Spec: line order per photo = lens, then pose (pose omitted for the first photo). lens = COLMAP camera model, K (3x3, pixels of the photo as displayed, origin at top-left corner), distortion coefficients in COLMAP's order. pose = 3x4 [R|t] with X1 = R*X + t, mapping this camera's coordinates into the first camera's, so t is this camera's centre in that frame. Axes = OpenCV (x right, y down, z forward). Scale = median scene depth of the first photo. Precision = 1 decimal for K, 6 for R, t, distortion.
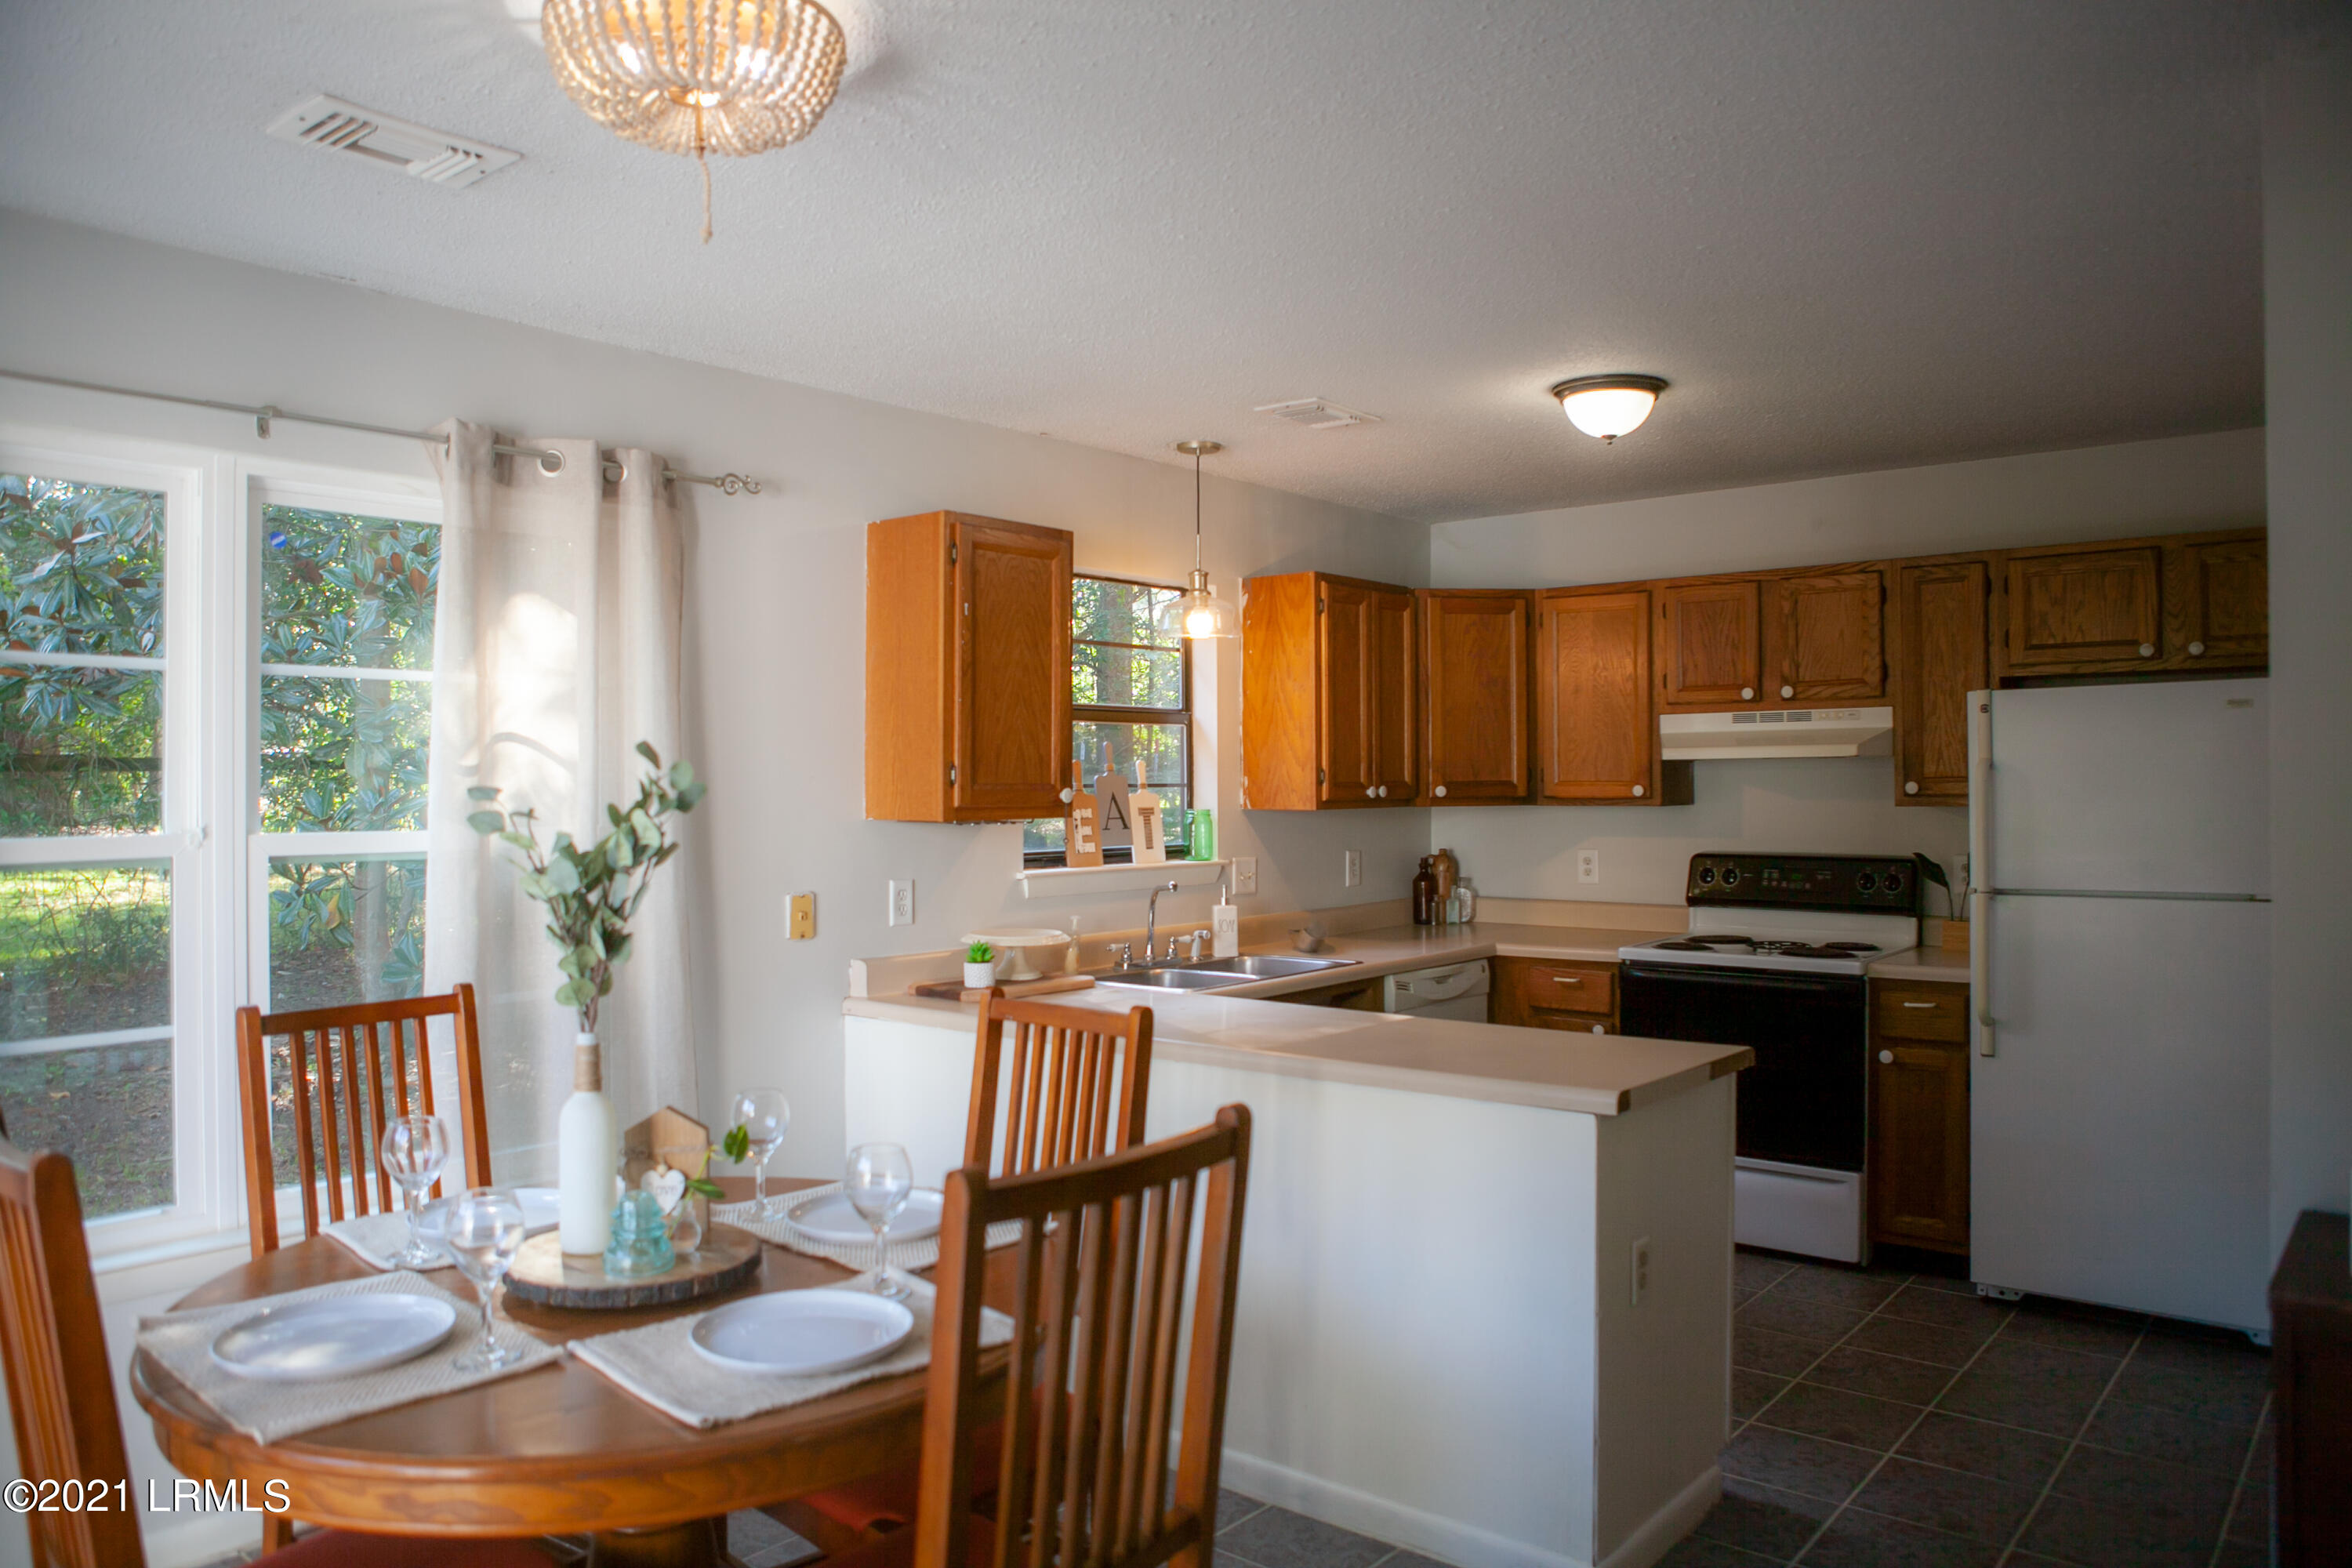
lens RADIAL K [[1611.2, 0, 1176.0], [0, 1611.2, 784.0], [0, 0, 1]] dist [-0.107804, 0.079105]
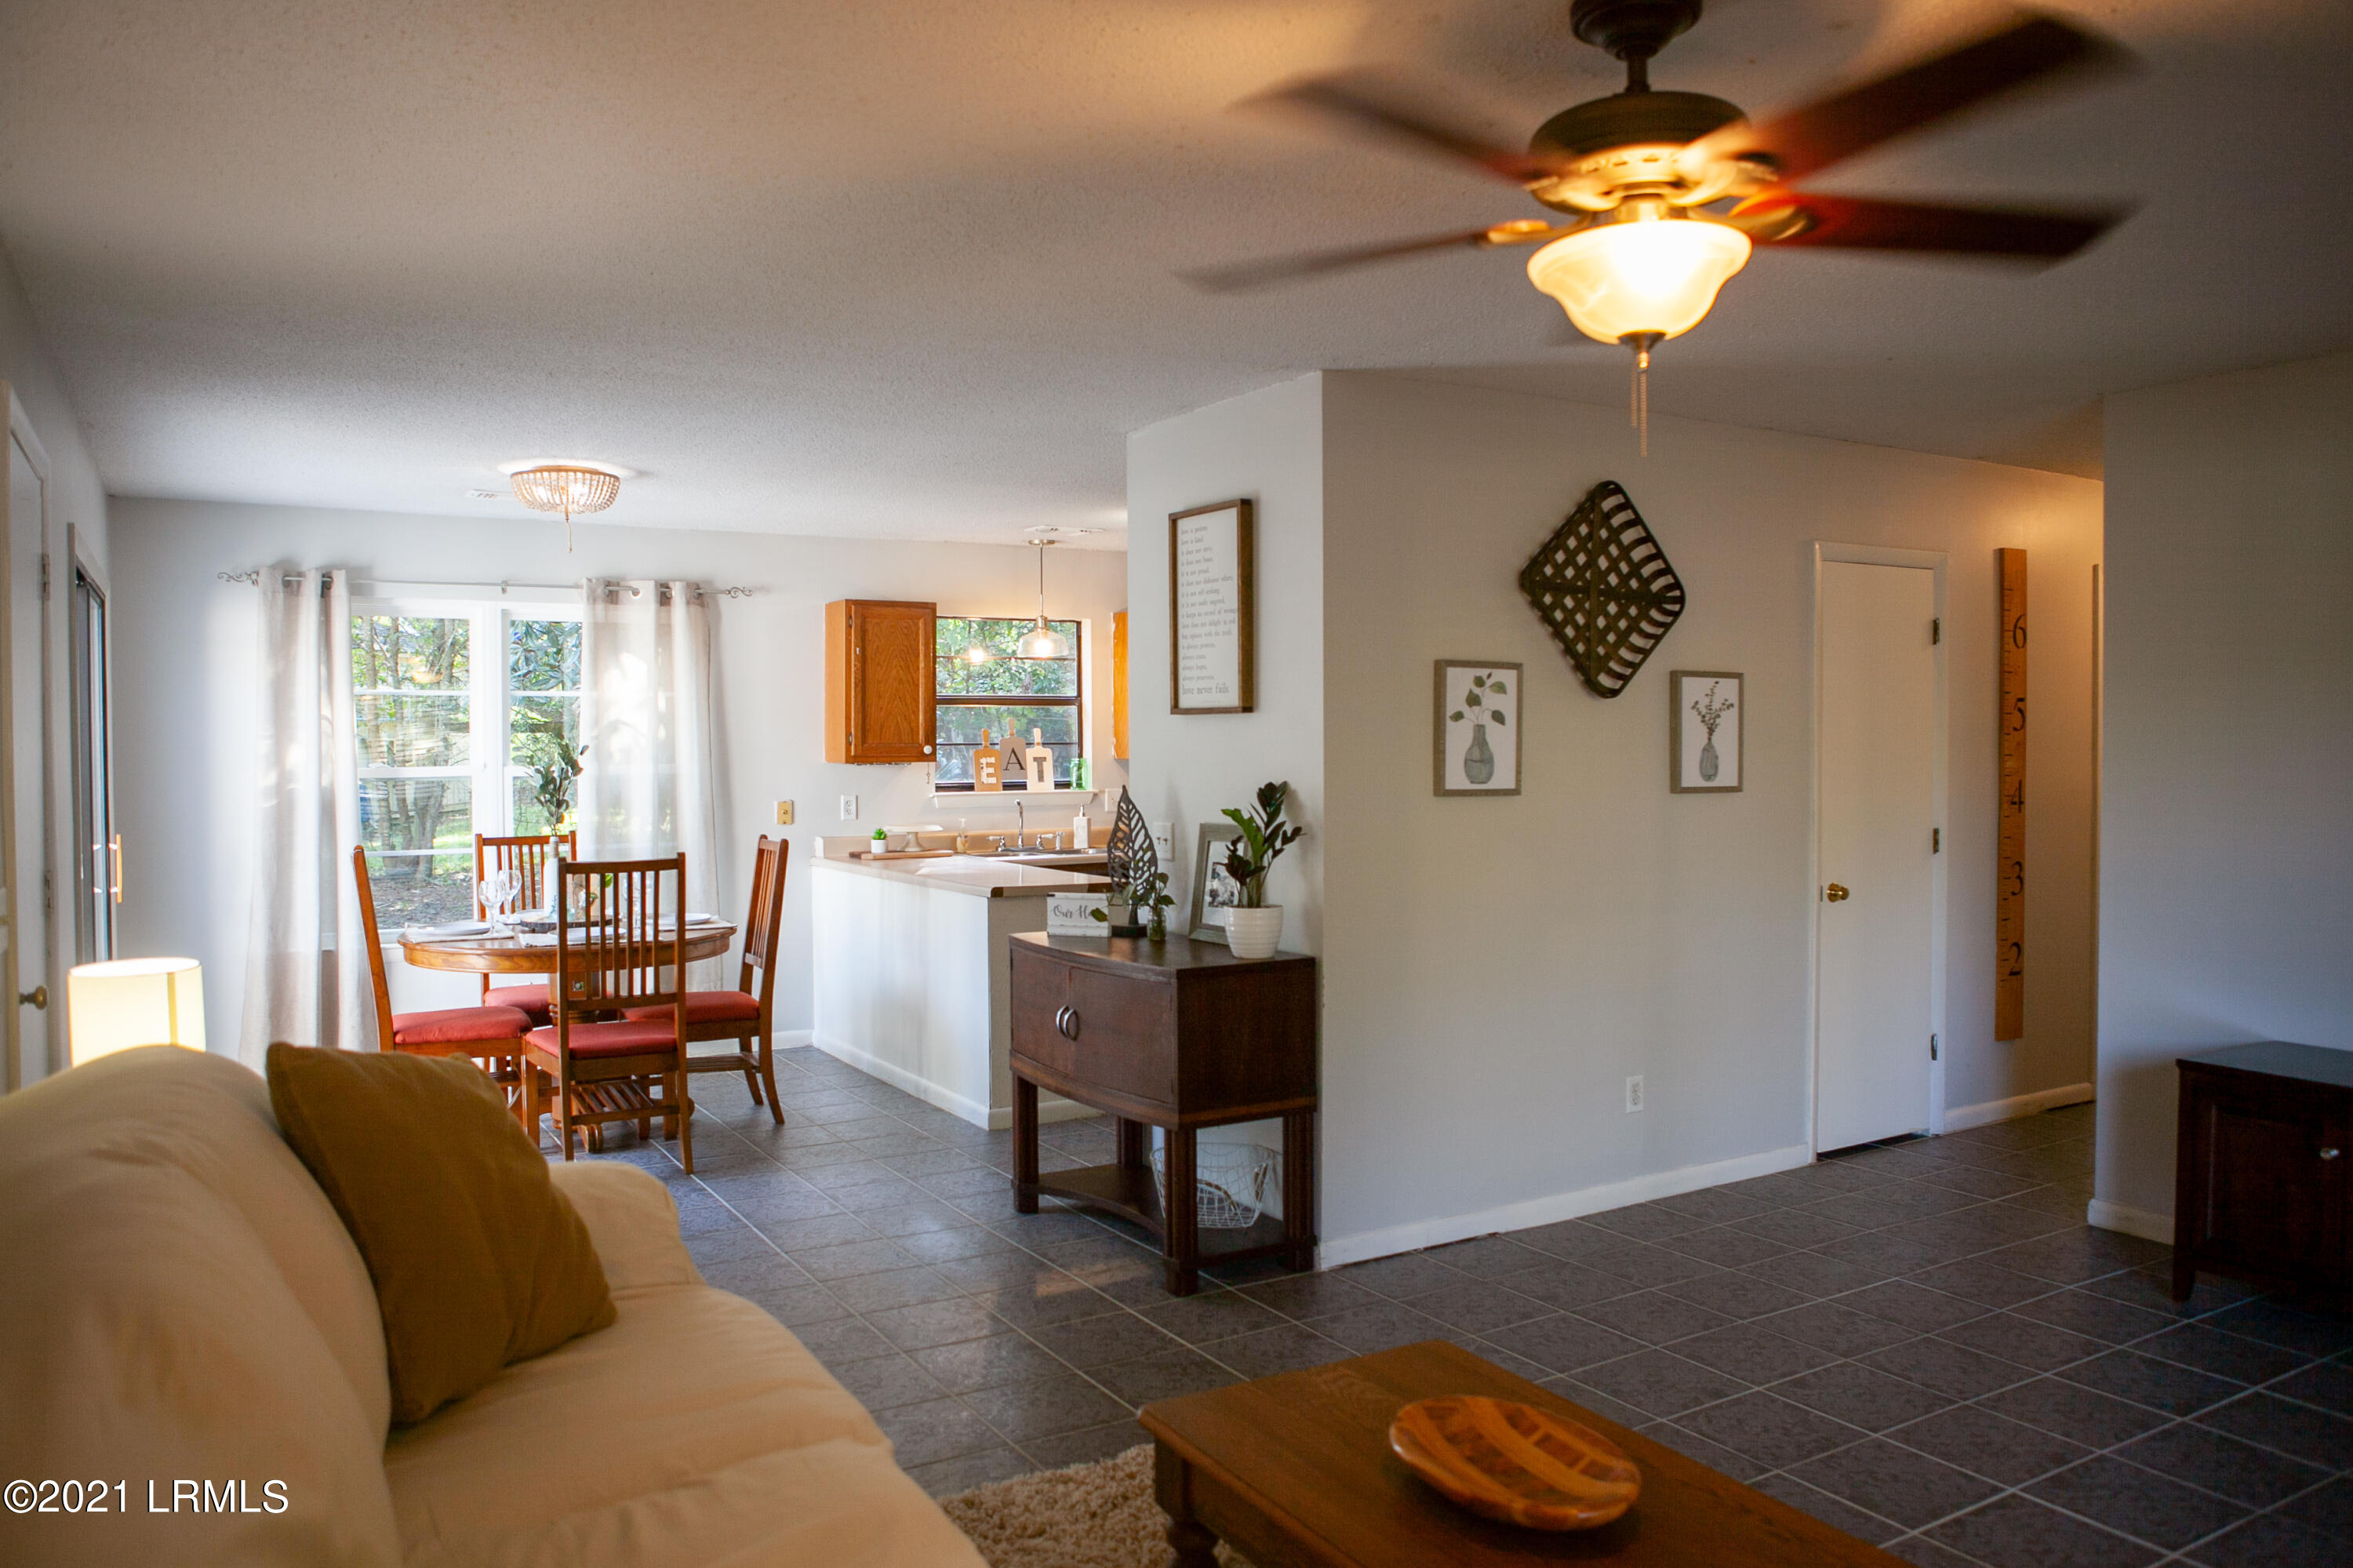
lens RADIAL K [[1653.2, 0, 1176.5], [0, 1653.2, 784.0], [0, 0, 1]] dist [-0.119223, 0.077045]
pose [[0.945704, 0.009106, -0.324902, 0.652012], [-0.000449, 0.999643, 0.026709, -0.003056], [0.325029, -0.025113, 0.945370, -0.542647]]
